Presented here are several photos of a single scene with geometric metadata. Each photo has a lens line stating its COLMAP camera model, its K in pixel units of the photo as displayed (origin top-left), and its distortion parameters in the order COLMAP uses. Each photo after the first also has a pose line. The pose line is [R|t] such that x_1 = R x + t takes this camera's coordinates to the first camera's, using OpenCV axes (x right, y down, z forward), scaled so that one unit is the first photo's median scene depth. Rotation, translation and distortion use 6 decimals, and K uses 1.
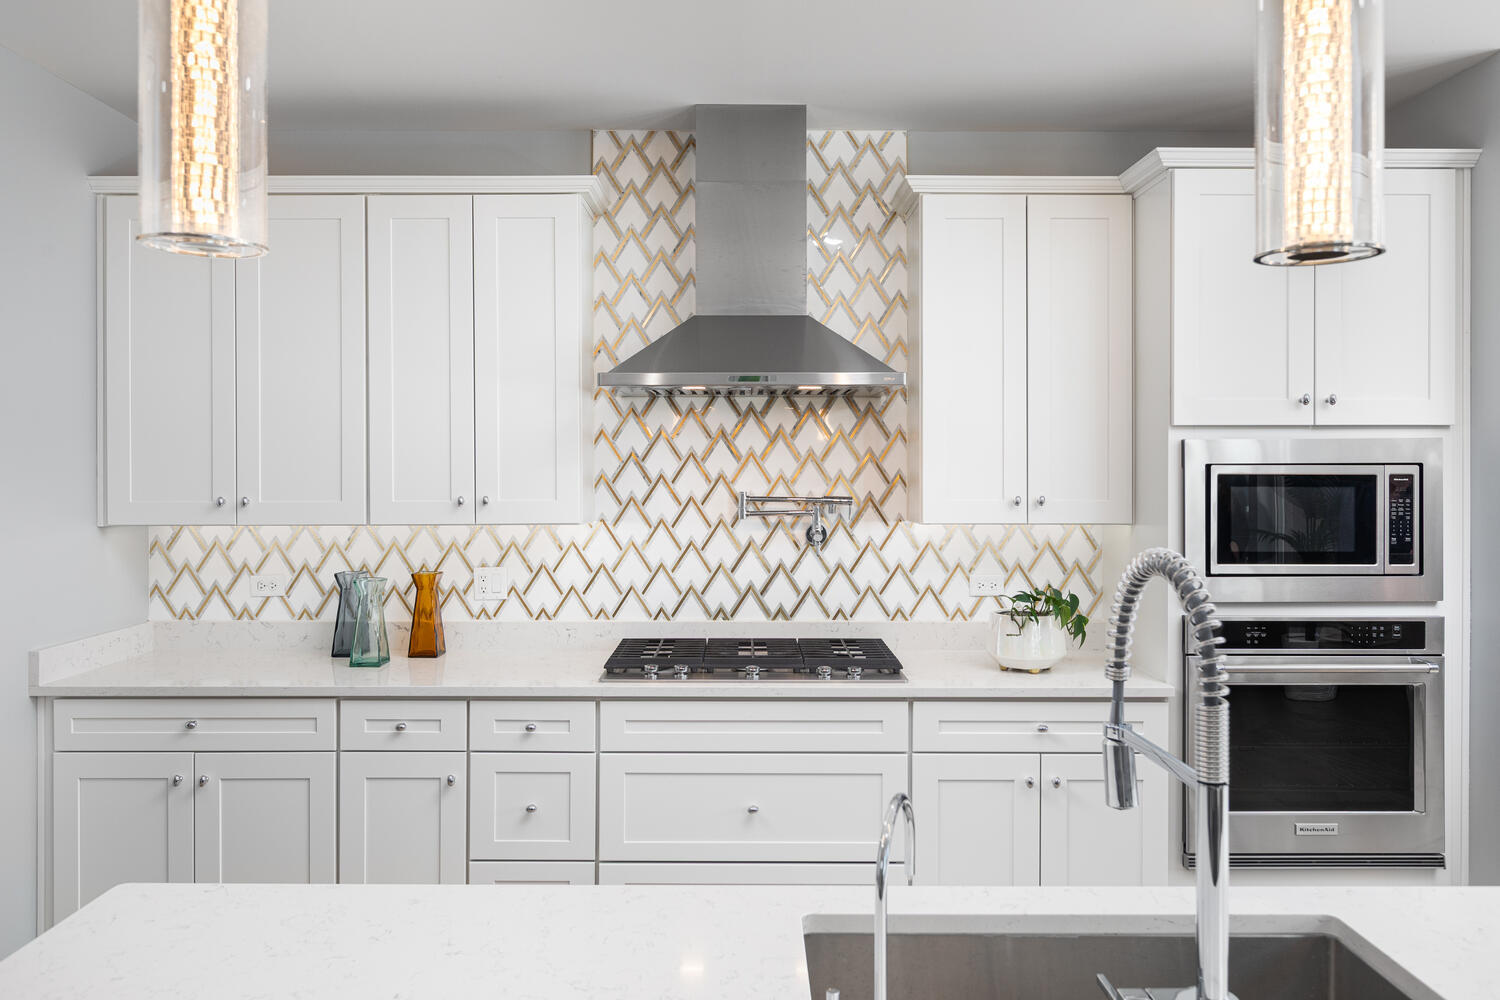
lens RADIAL K [[1065.9, 0, 747.6], [0, 1065.9, 471.2], [0, 0, 1]] dist [-0.010901, -0.002425]
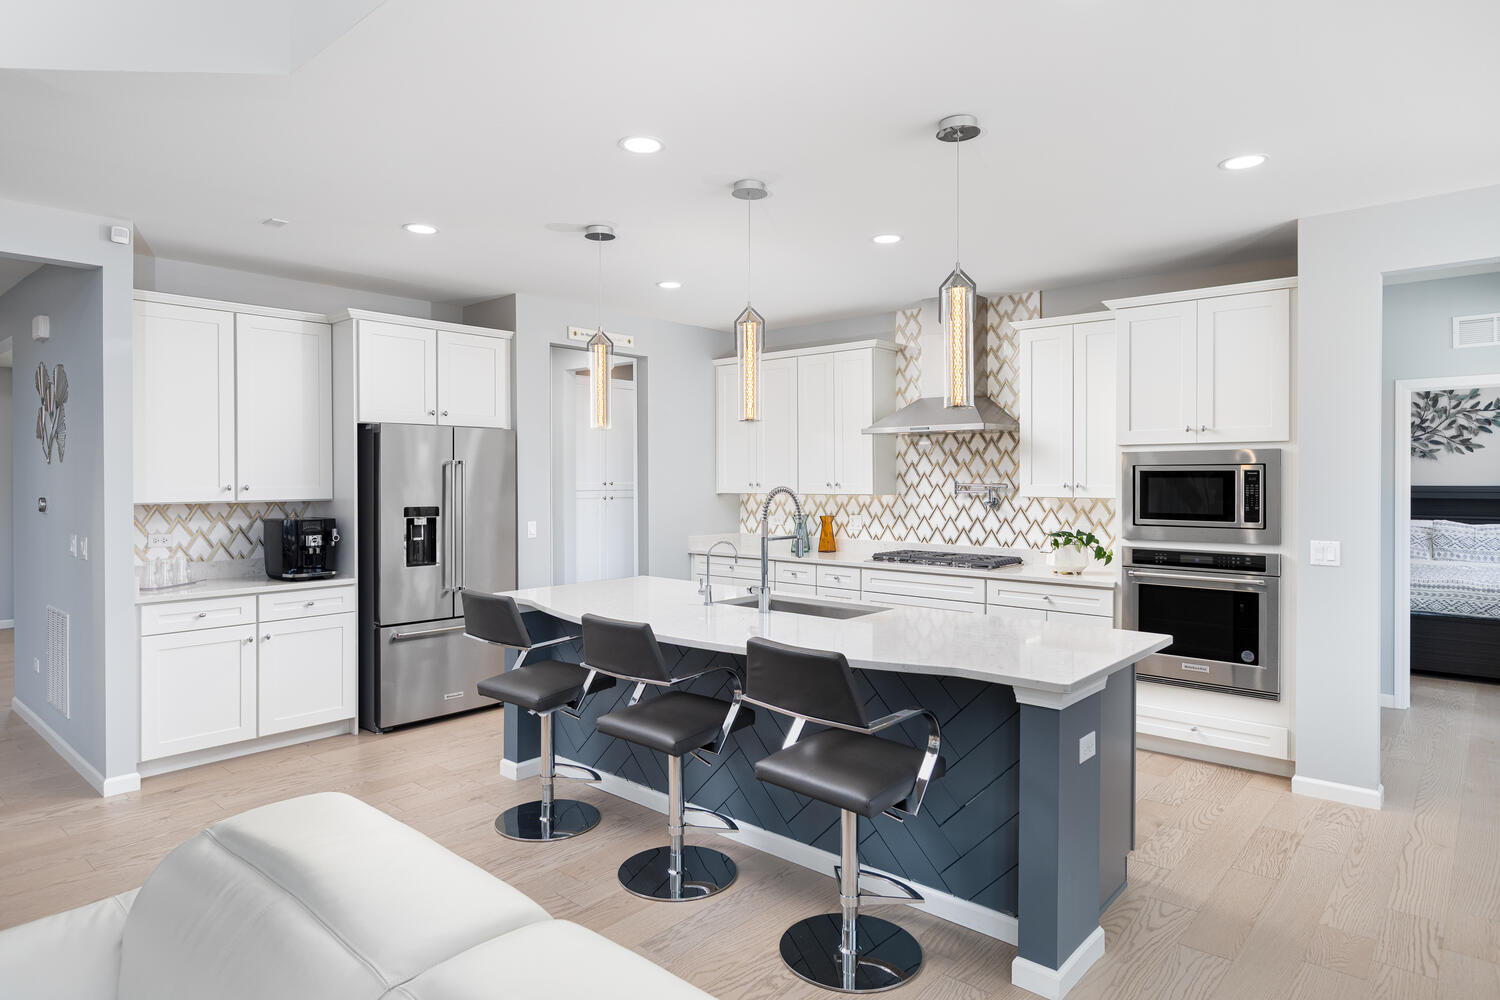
lens RADIAL K [[862.3, 0, 780.2], [0, 862.3, 479.6], [0, 0, 1]] dist [-0.000166, 0.000151]
pose [[0.774138, 0.001550, -0.633015, 0.767144], [-0.001289, 0.999999, 0.000873, 0.014940], [0.633015, 0.000140, 0.774139, -0.482120]]
